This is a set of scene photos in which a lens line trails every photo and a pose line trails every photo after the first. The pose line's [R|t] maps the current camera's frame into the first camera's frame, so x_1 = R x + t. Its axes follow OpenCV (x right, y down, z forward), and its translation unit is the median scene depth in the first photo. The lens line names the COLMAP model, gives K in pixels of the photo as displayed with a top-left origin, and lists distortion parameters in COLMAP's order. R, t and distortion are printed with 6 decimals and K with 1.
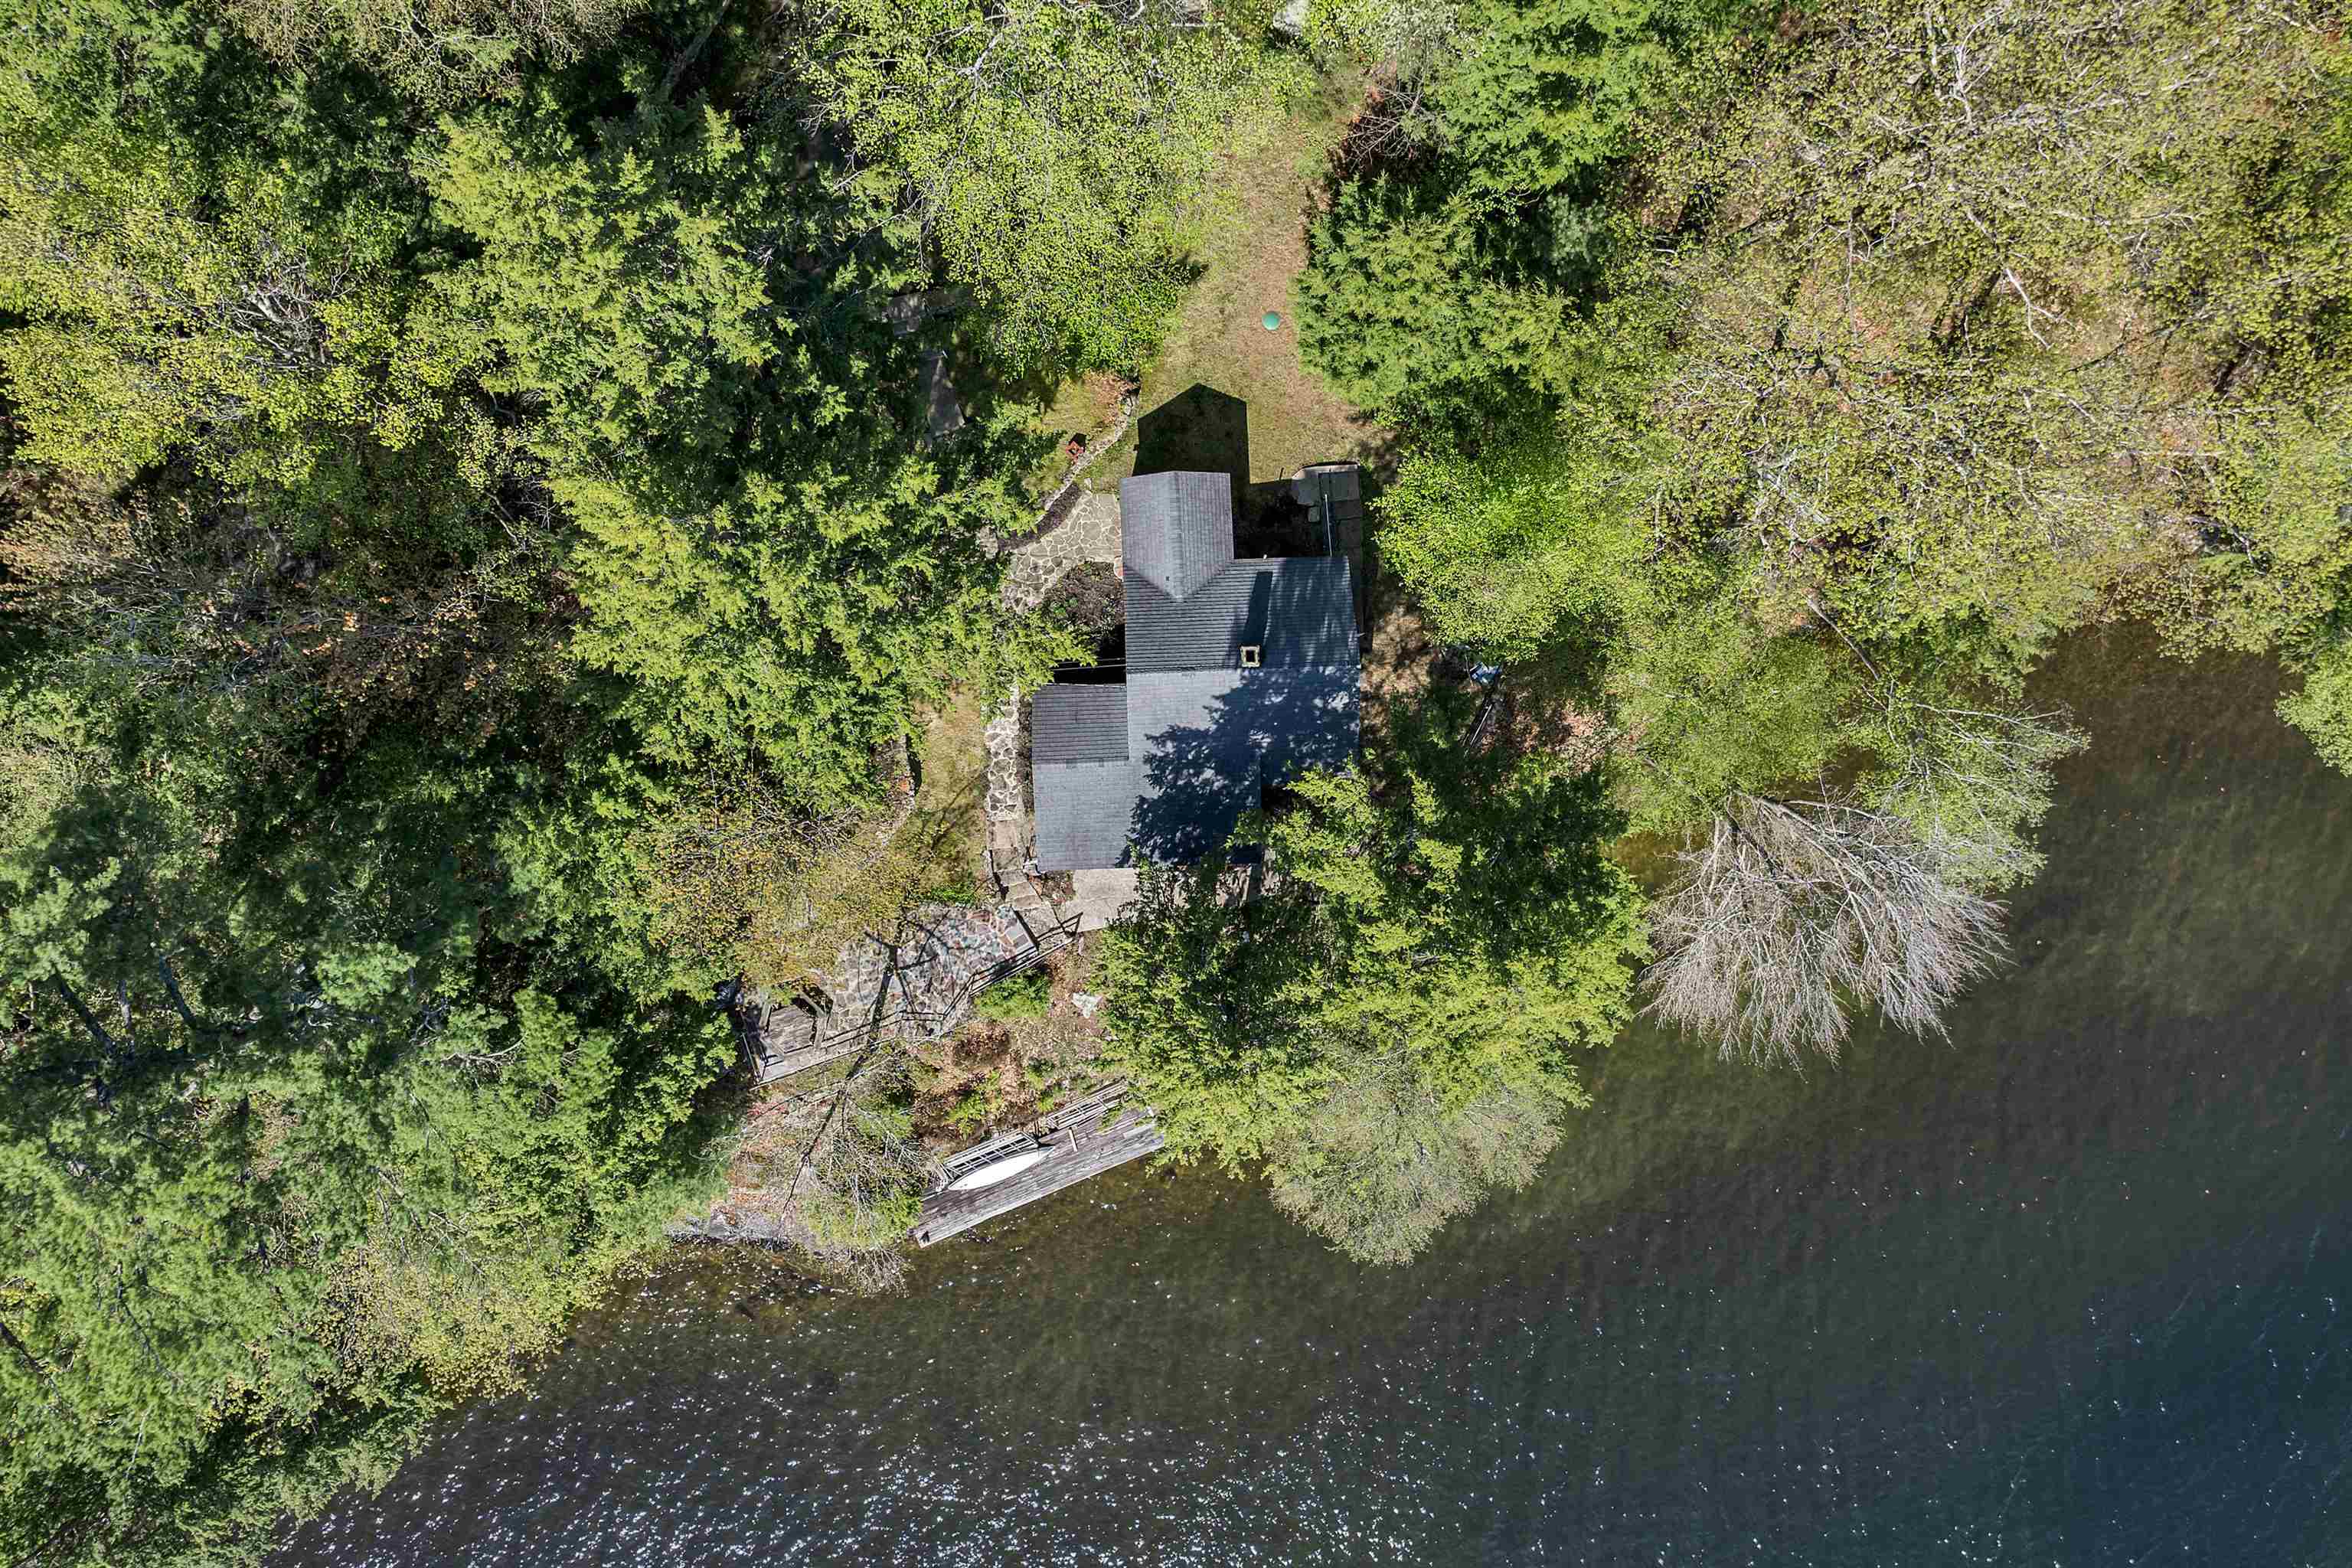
lens RADIAL K [[1664.4, 0, 1123.5], [0, 1664.4, 769.6], [0, 0, 1]] dist [-0.038921, 0.008010]
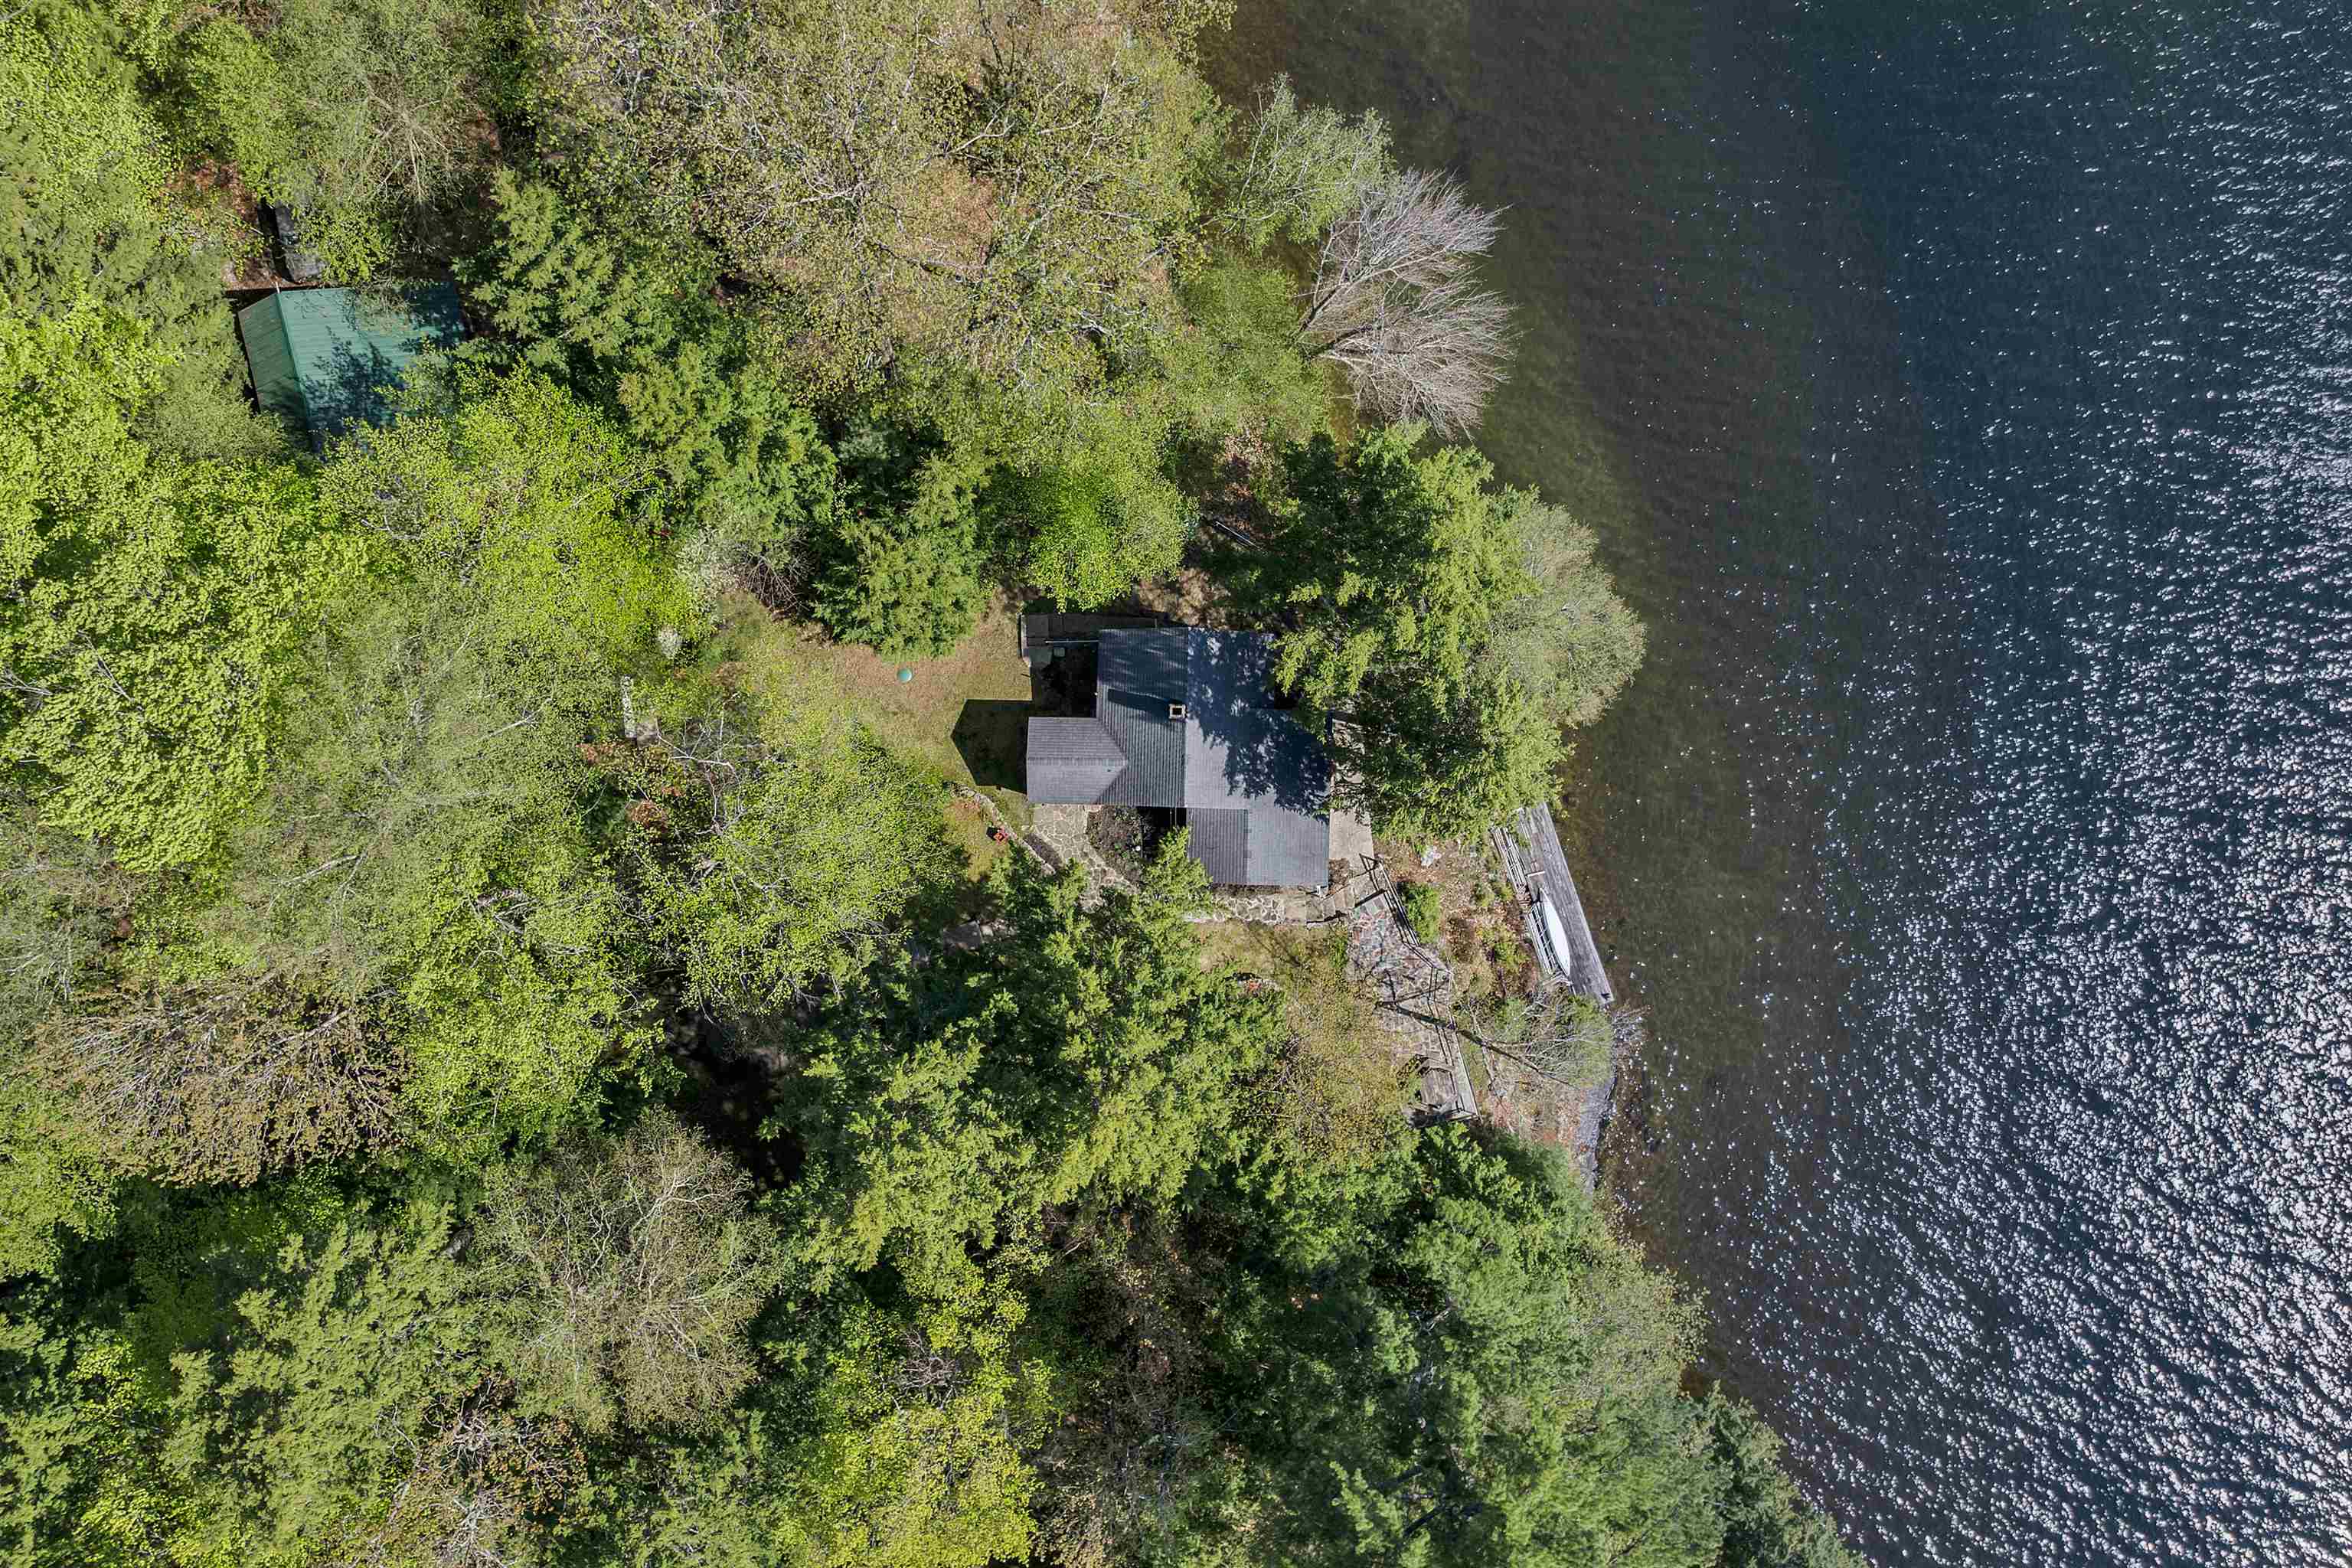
lens RADIAL K [[1664.4, 0, 1172.4], [0, 1664.4, 782.3], [0, 0, 1]] dist [-0.038921, 0.008010]
pose [[0.066354, -0.997555, 0.021950, -0.008300], [0.997761, 0.066520, 0.006915, -0.079633], [-0.008358, 0.021443, 0.999735, -0.314158]]
